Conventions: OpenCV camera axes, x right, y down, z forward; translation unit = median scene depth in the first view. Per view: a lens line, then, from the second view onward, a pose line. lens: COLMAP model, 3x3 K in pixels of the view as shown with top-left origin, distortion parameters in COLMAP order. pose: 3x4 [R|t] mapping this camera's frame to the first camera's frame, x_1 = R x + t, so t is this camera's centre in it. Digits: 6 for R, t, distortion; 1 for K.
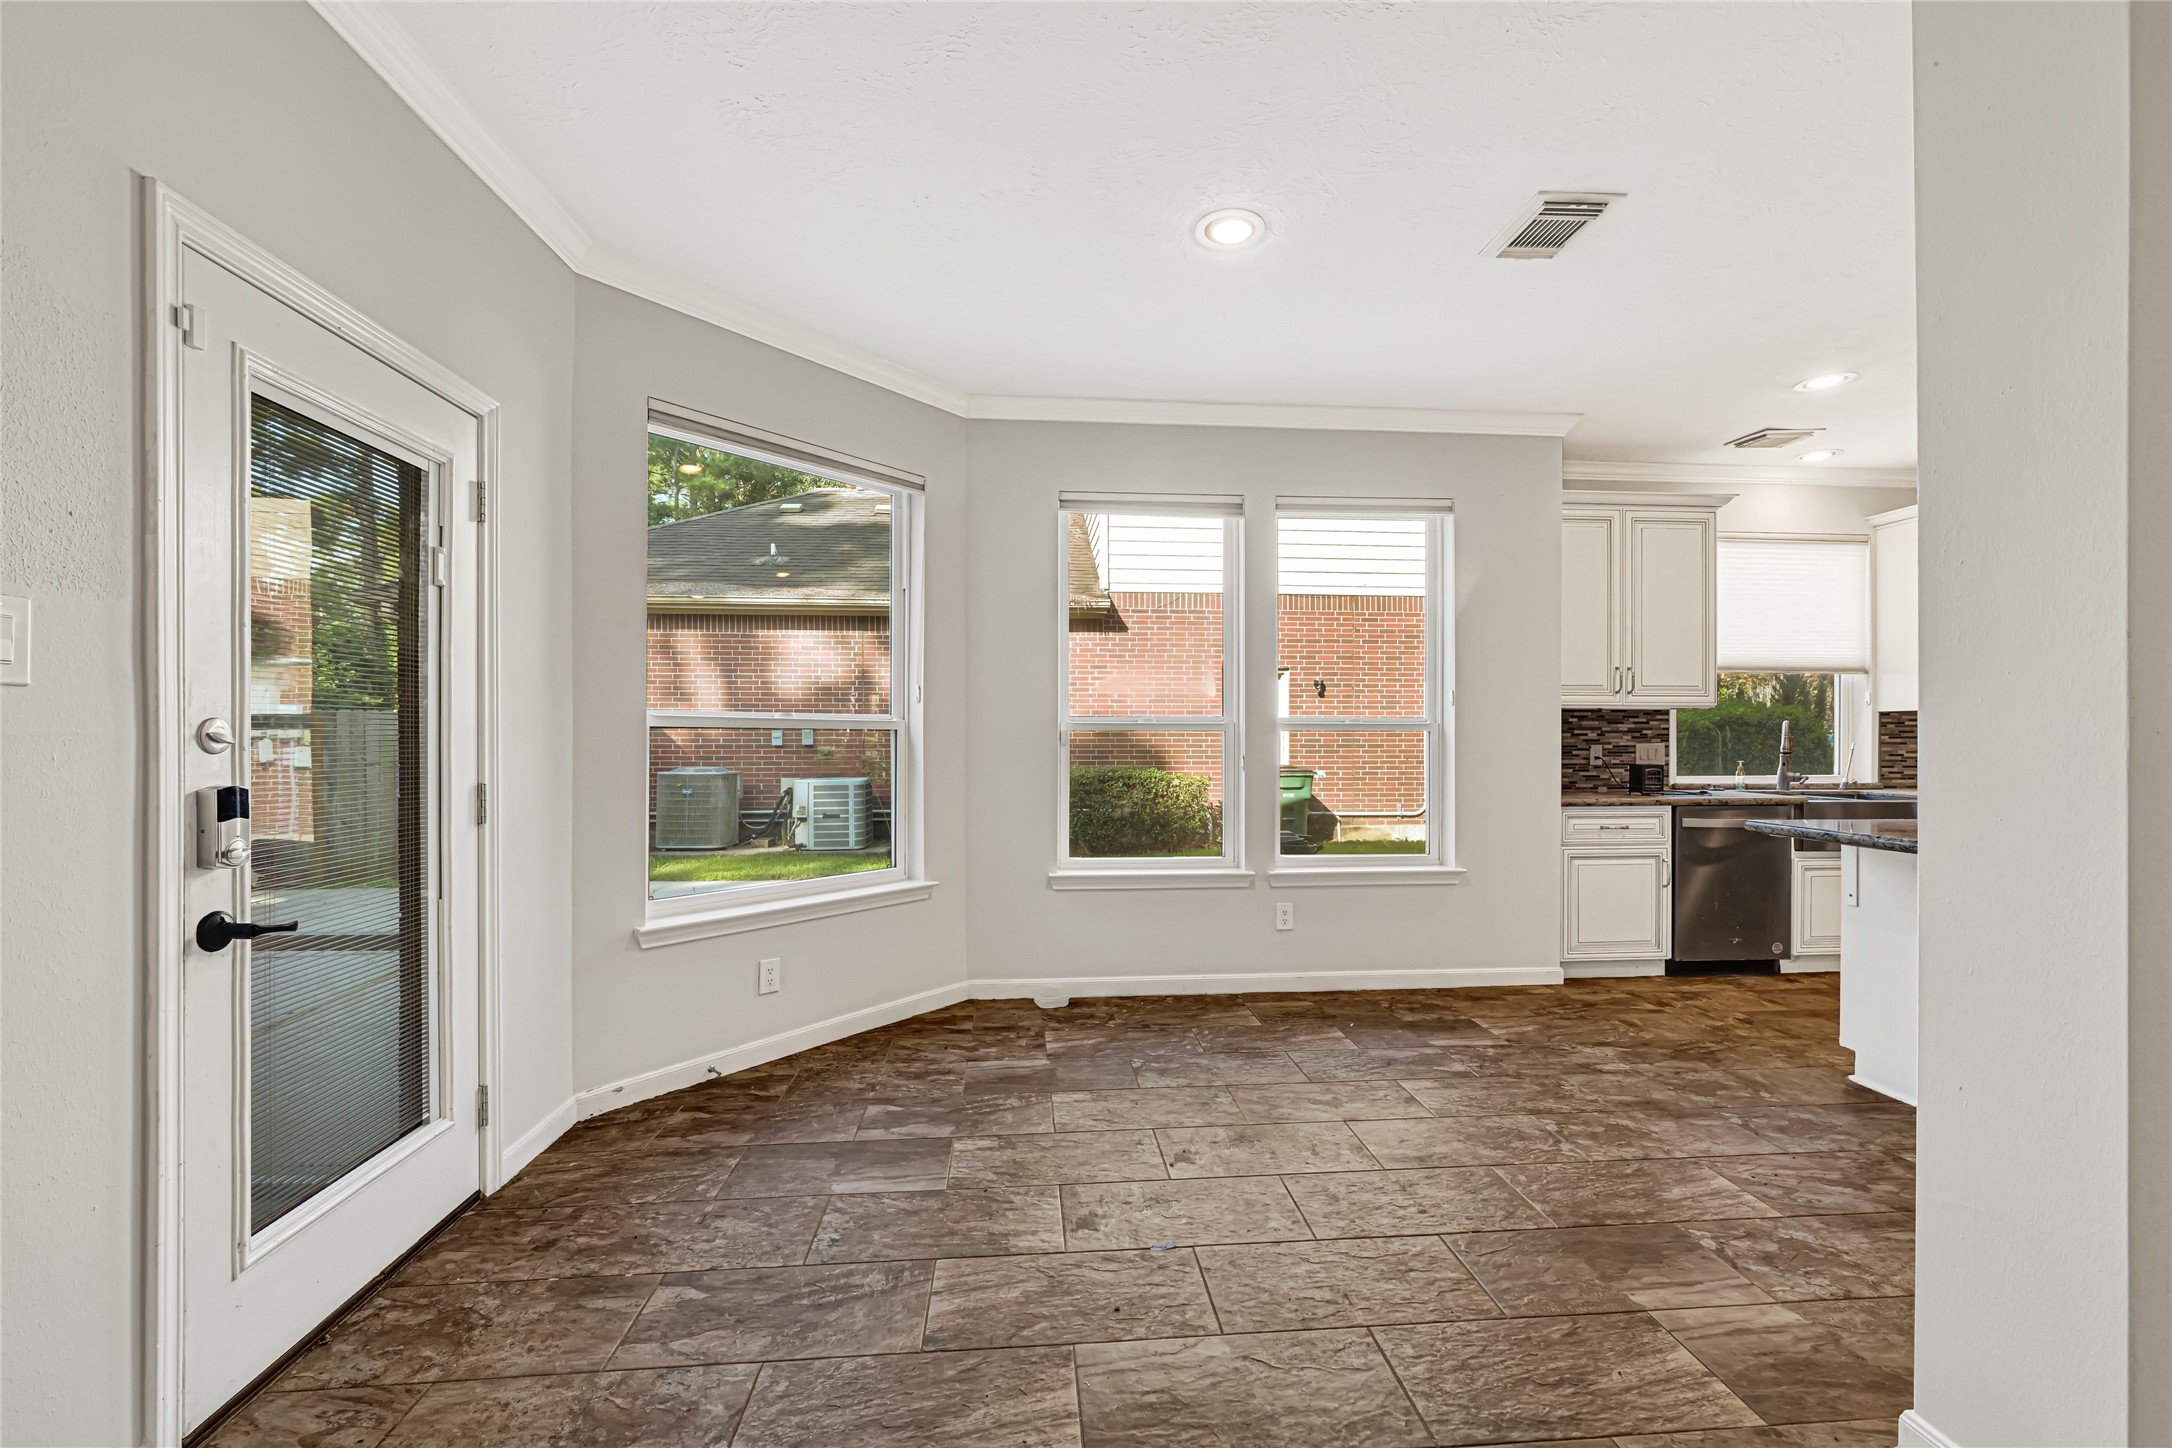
lens RADIAL K [[873.8, 0, 1070.8], [0, 873.8, 740.1], [0, 0, 1]] dist [-0.001094, 0.000288]
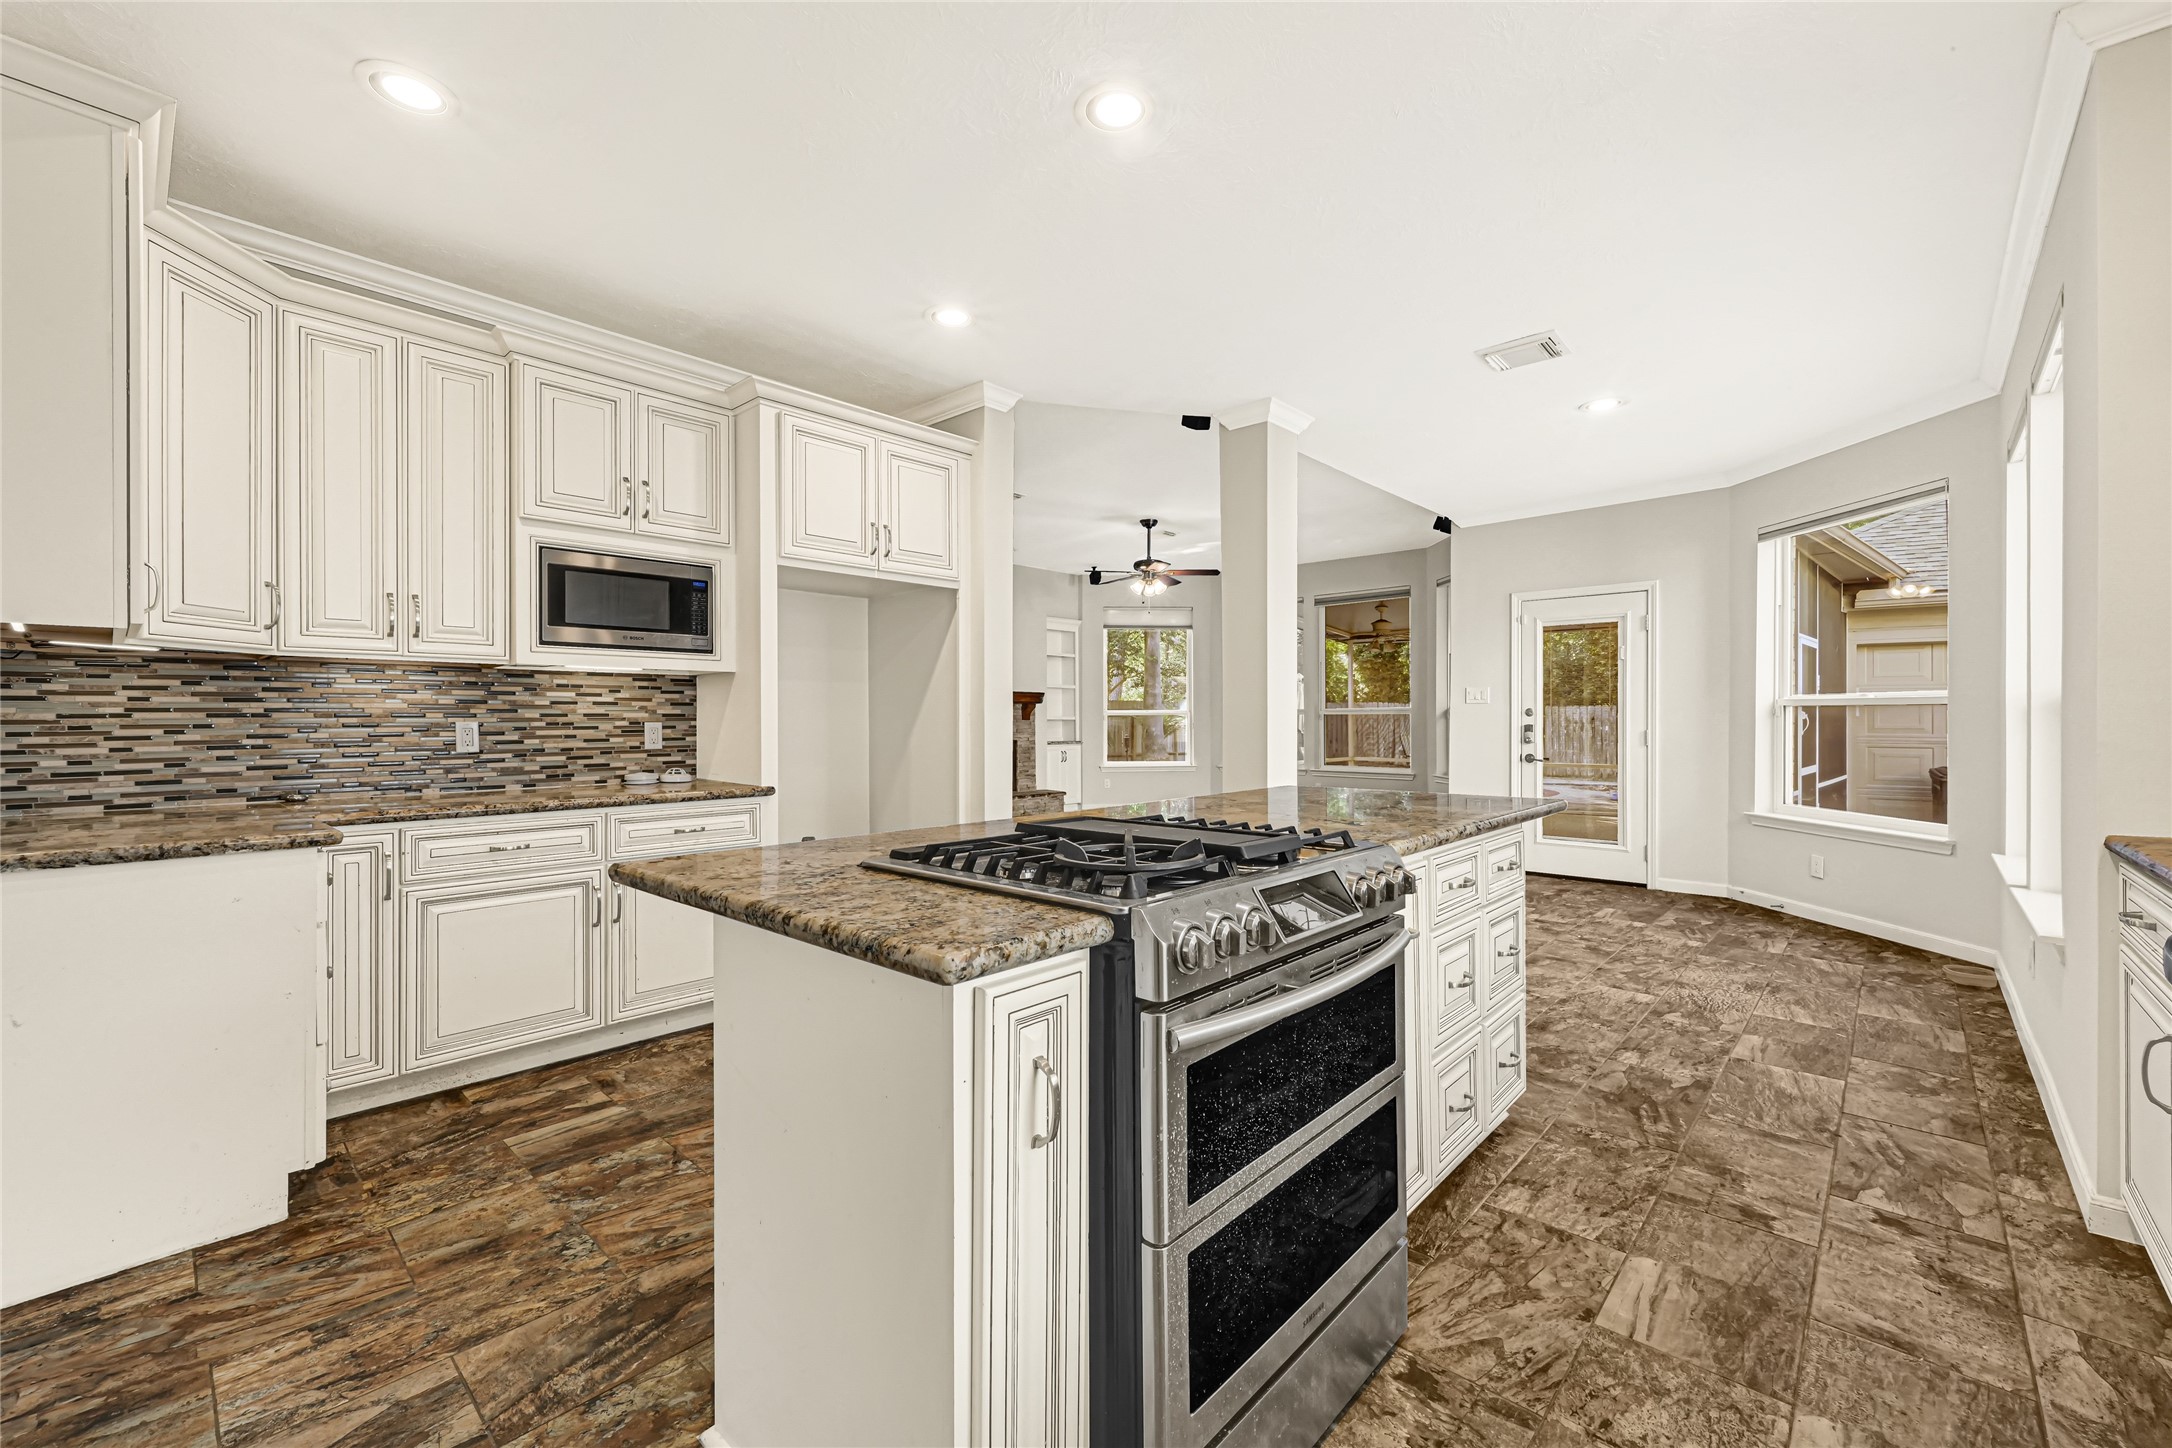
lens RADIAL K [[873.8, 0, 1091.9], [0, 873.8, 717.6], [0, 0, 1]] dist [-0.001094, 0.000288]
pose [[-0.731878, -0.000801, -0.681435, 1.260953], [-0.003349, 0.999991, 0.002422, 0.006519], [0.681427, 0.004055, -0.731875, 0.967824]]
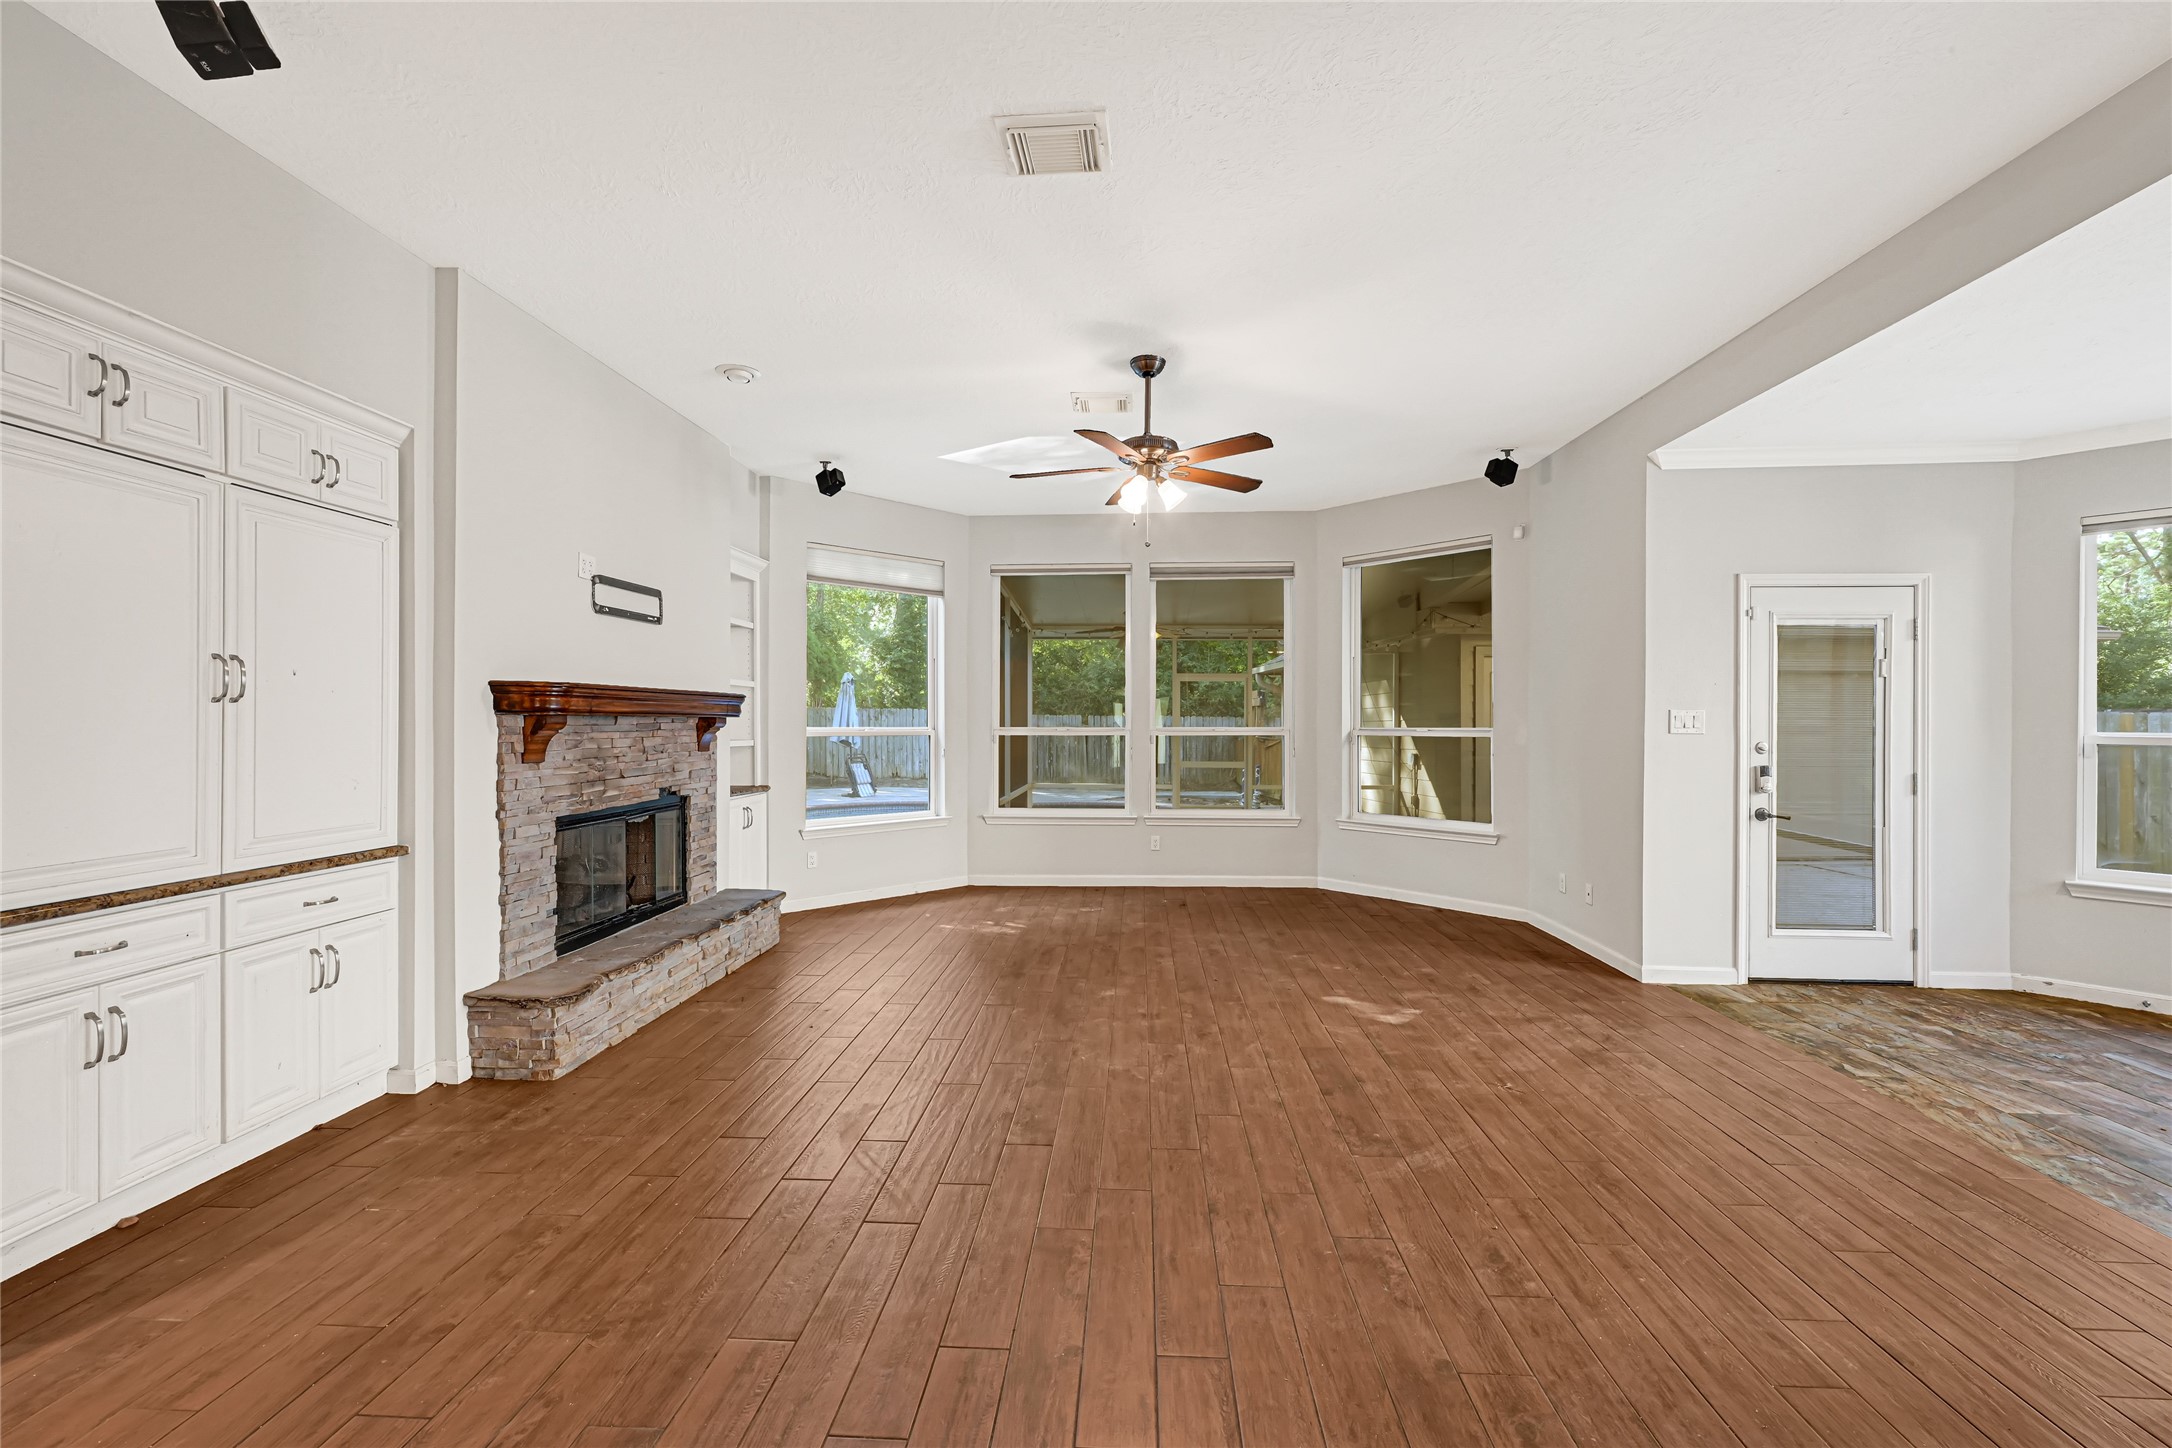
lens RADIAL K [[873.8, 0, 1099.3], [0, 873.8, 721.1], [0, 0, 1]] dist [-0.001094, 0.000288]
pose [[-0.125678, -0.002985, -0.992067, 0.806300], [-0.011248, 0.999935, -0.001584, -0.024033], [0.992007, 0.010960, -0.125704, -0.306342]]
